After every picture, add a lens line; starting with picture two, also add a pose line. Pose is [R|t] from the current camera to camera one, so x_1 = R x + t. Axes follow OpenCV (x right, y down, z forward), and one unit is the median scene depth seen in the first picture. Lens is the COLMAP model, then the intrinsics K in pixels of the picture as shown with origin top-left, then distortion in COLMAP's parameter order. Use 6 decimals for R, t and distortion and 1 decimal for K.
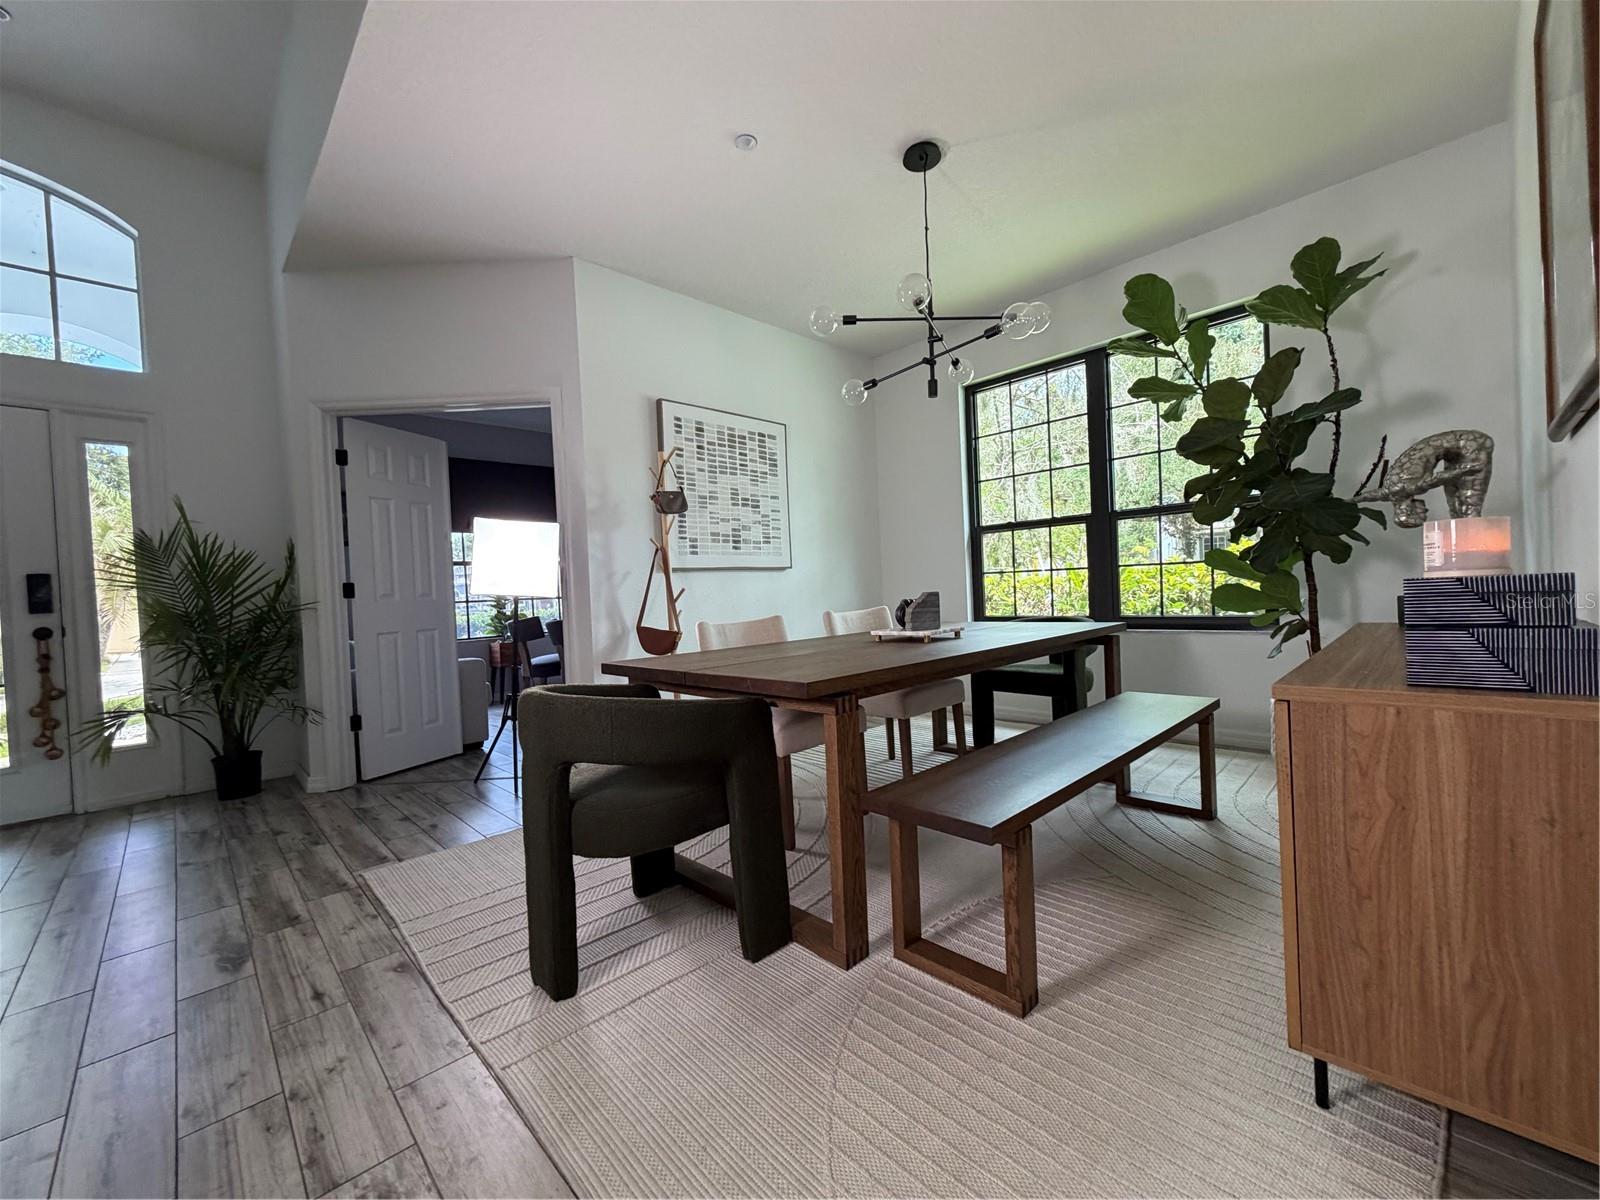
lens RADIAL K [[638.0, 0, 806.7], [0, 638.0, 601.5], [0, 0, 1]] dist [0.000068, -0.000108]
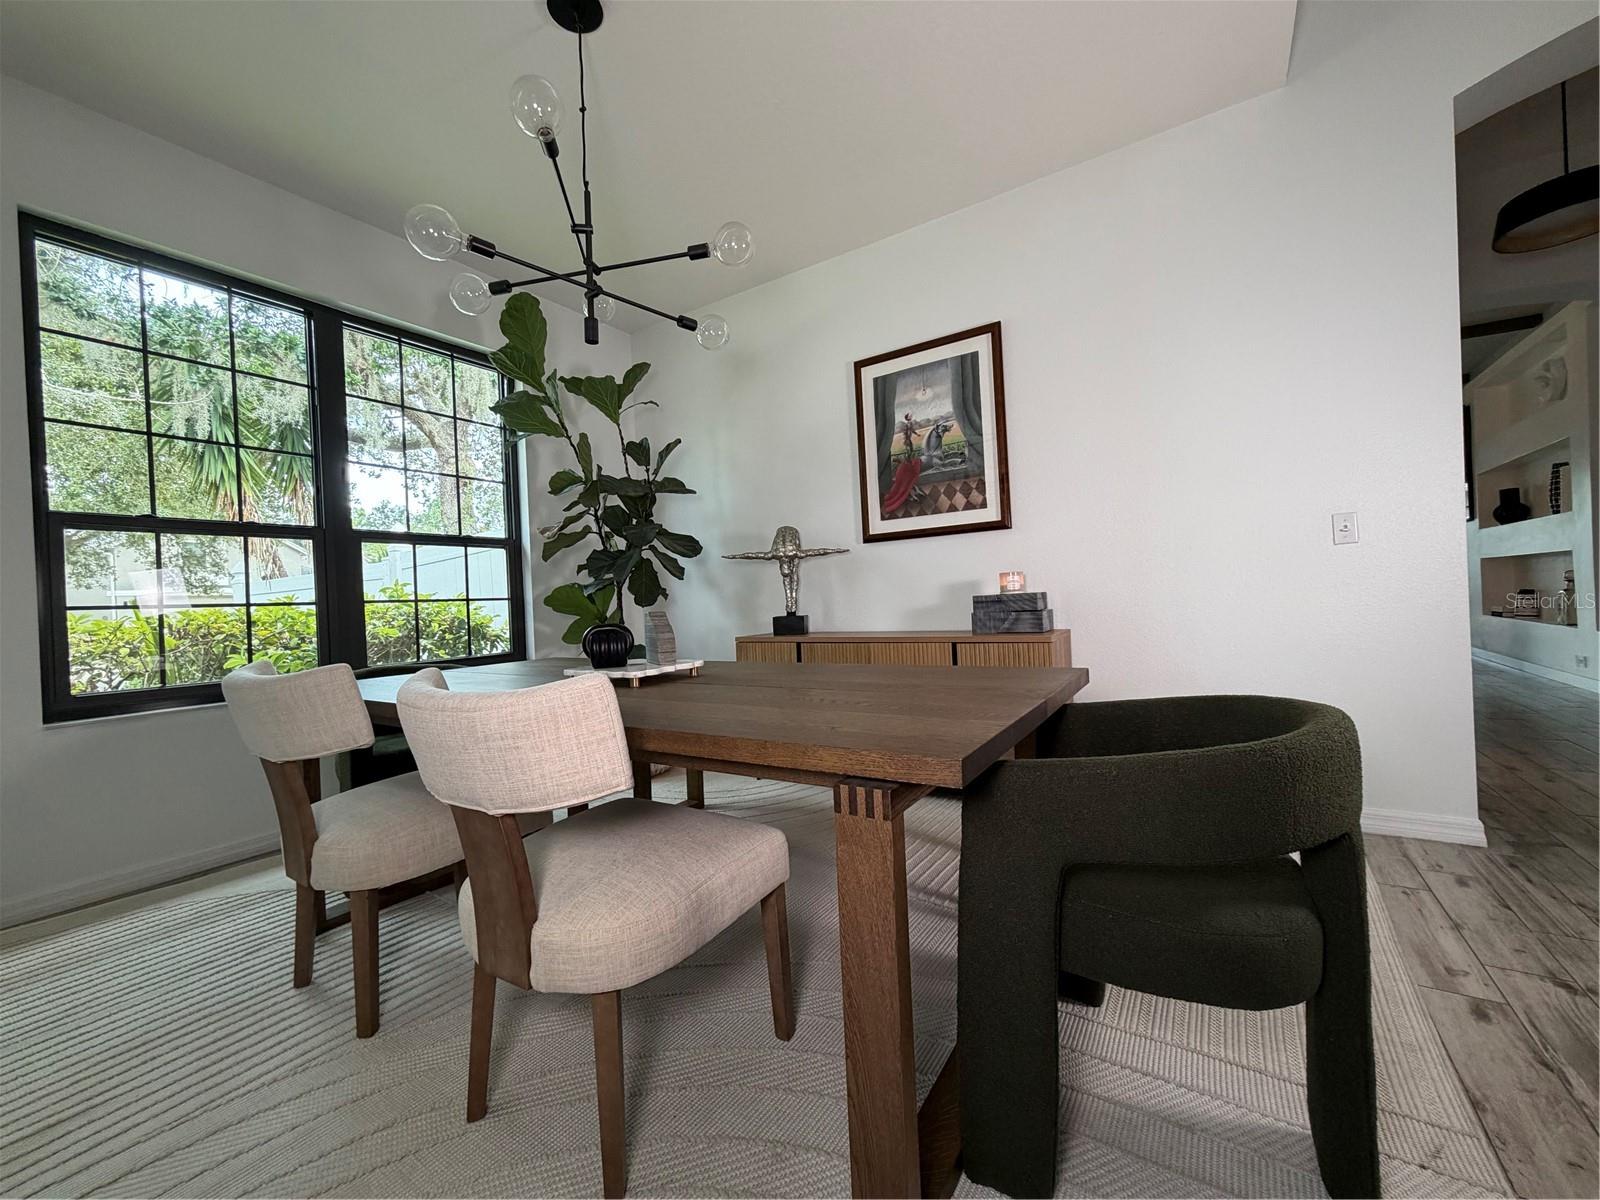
lens RADIAL K [[638.0, 0, 806.7], [0, 638.0, 601.5], [0, 0, 1]] dist [0.000068, -0.000108]
pose [[-0.210097, 0.047541, 0.976524, -0.484046], [0.066529, 0.997197, -0.034234, 0.007921], [-0.975414, 0.057775, -0.212671, 0.839624]]
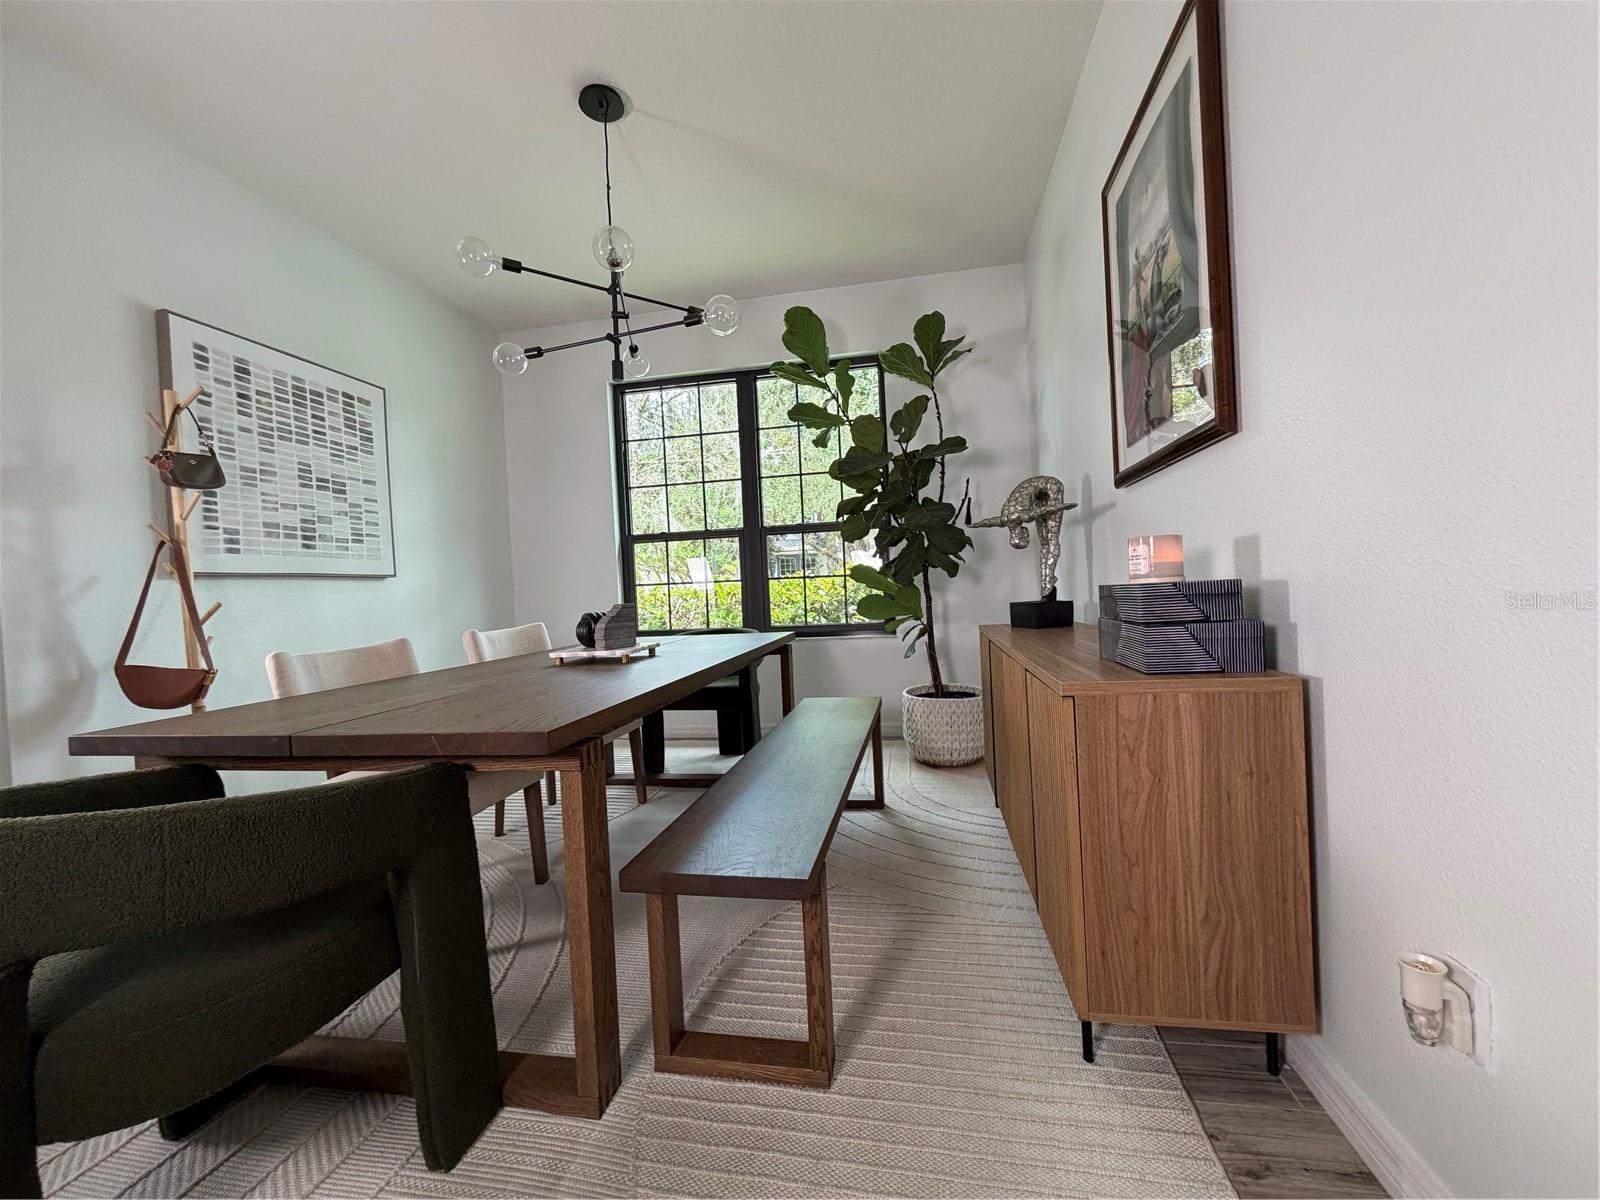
lens RADIAL K [[638.0, 0, 806.7], [0, 638.0, 601.5], [0, 0, 1]] dist [0.000068, -0.000108]
pose [[0.820090, -0.006594, 0.572196, -0.083133], [0.020284, 0.999640, -0.017552, 0.001697], [-0.571875, 0.026001, 0.819929, 0.131963]]
